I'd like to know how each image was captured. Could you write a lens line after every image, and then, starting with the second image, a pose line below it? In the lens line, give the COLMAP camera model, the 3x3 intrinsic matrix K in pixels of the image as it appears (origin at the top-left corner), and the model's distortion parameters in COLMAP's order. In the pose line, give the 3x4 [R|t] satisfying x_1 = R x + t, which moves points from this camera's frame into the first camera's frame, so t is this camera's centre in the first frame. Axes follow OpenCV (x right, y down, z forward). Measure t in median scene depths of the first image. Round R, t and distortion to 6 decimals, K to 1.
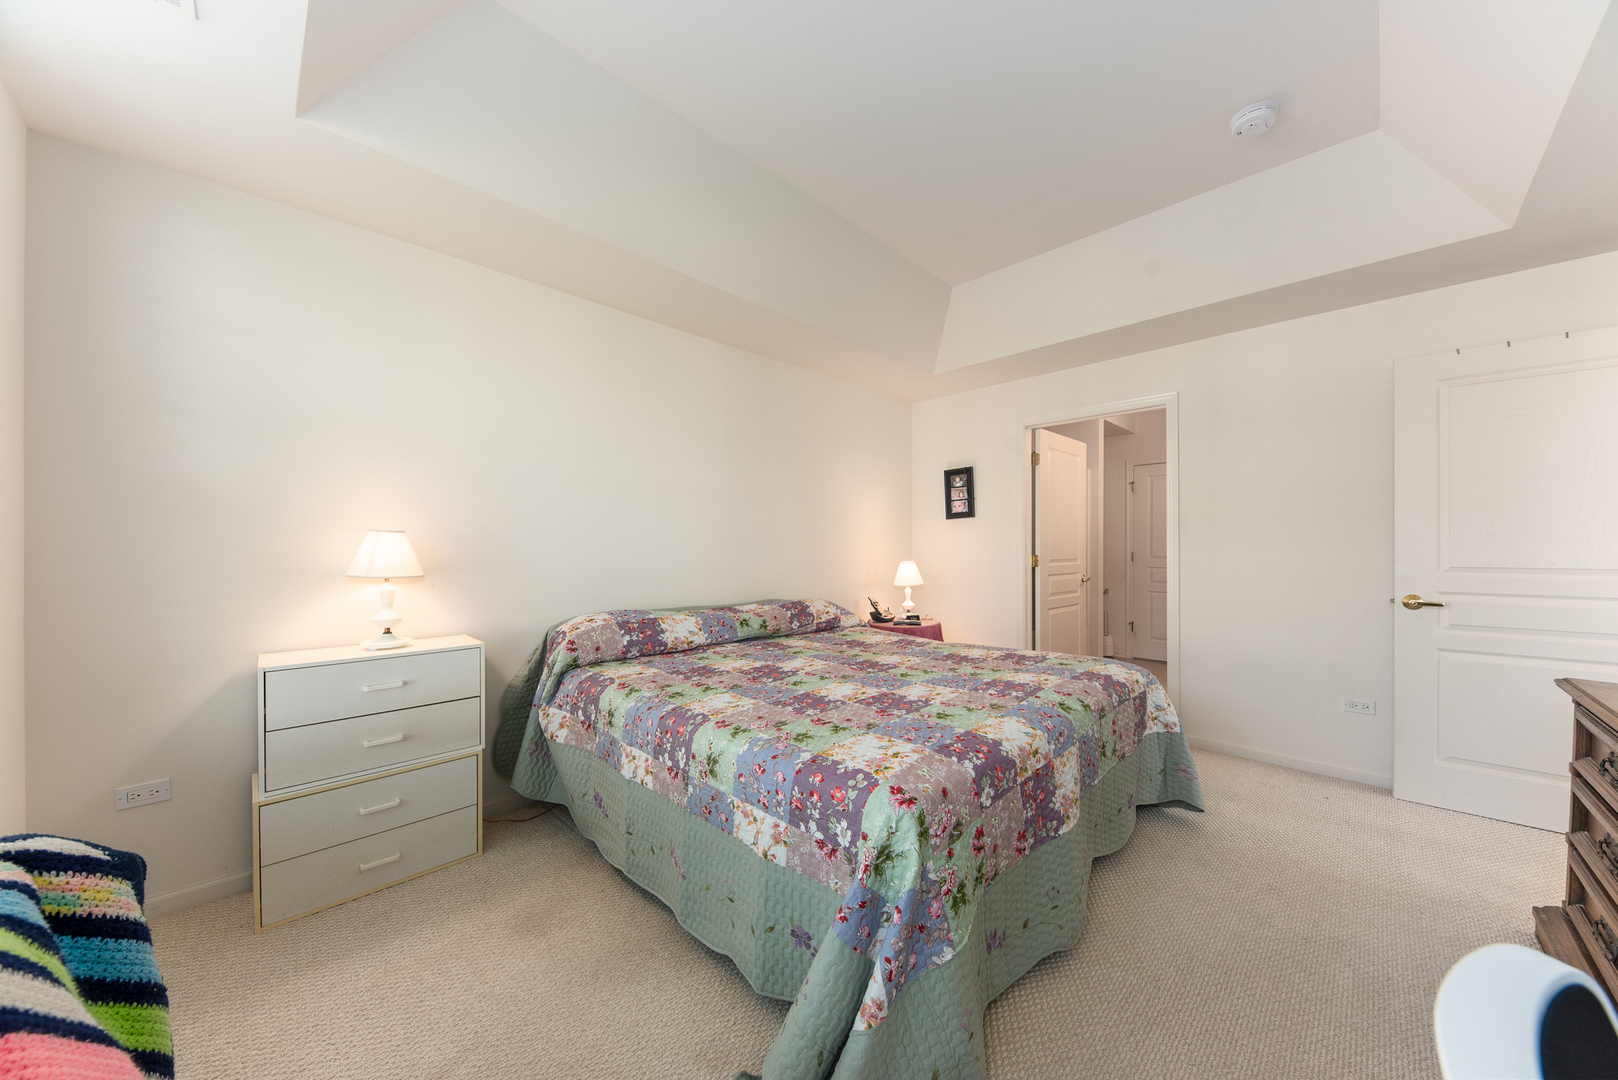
lens RADIAL K [[550.1, 0, 807.8], [0, 550.1, 547.0], [0, 0, 1]] dist [0.011962, -0.004628]
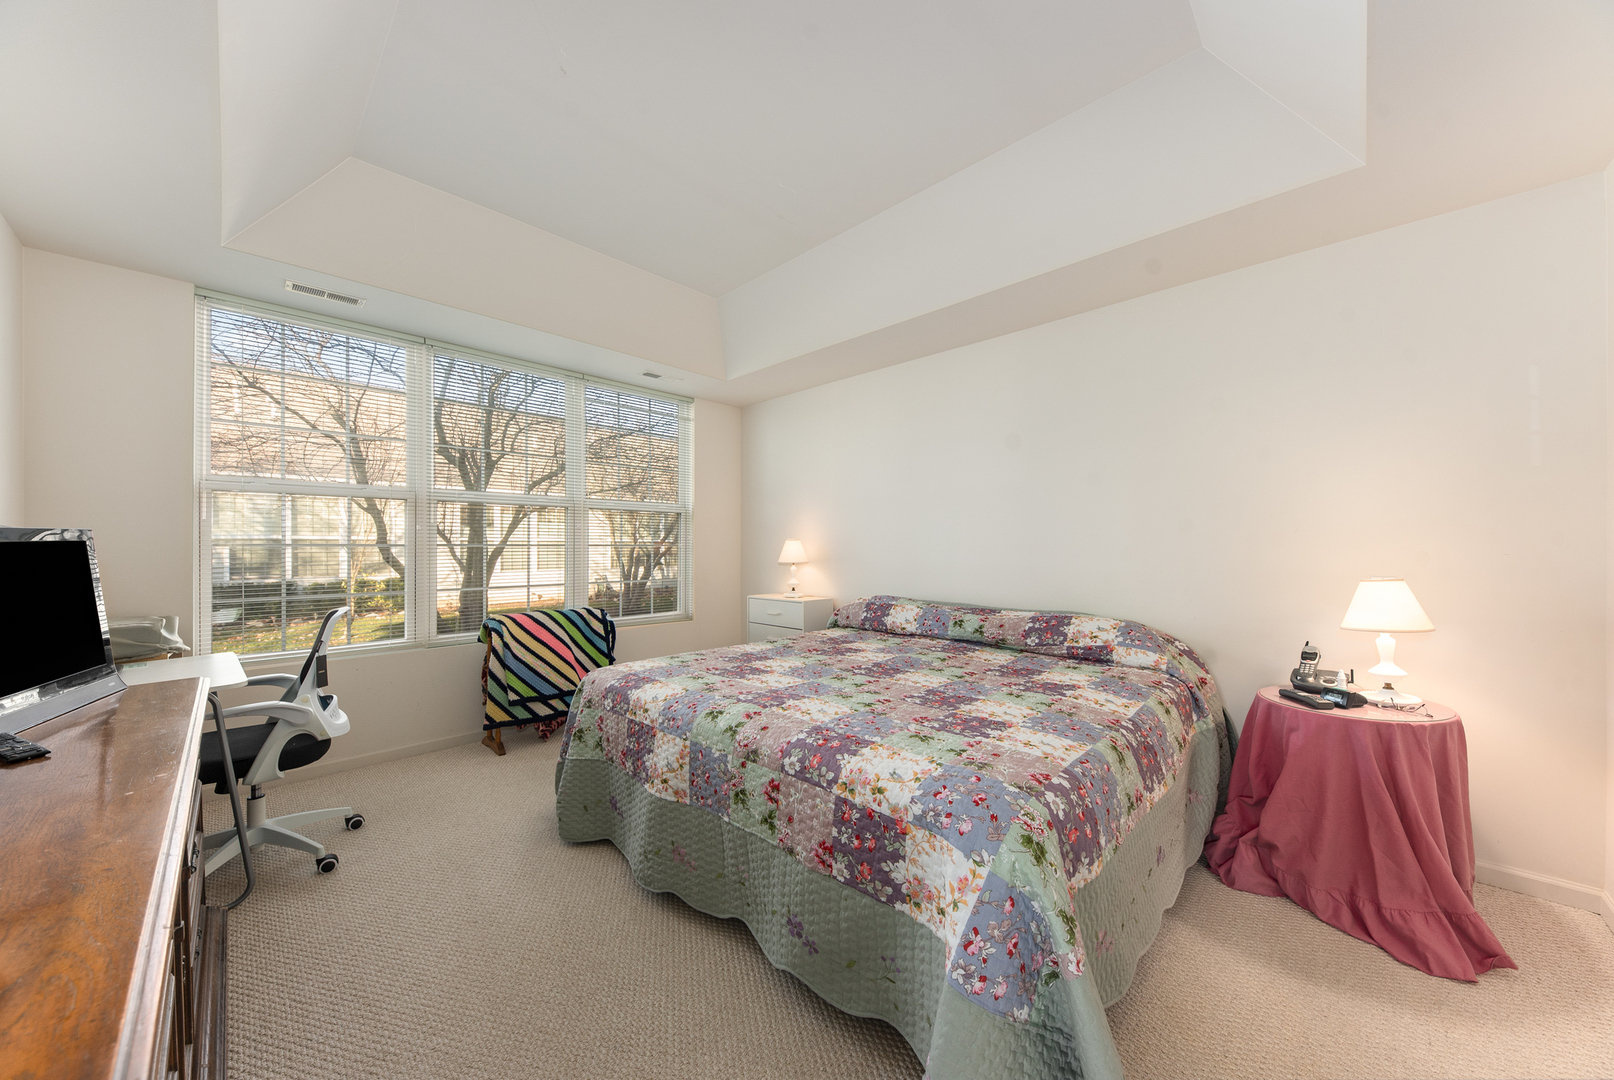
lens RADIAL K [[548.8, 0, 805.8], [0, 548.8, 547.0], [0, 0, 1]] dist [0.011962, -0.004628]
pose [[-0.041164, -0.002137, -0.999150, 1.128873], [0.027416, 0.999619, -0.003268, -0.035553], [0.998776, -0.027527, -0.041090, 0.761671]]
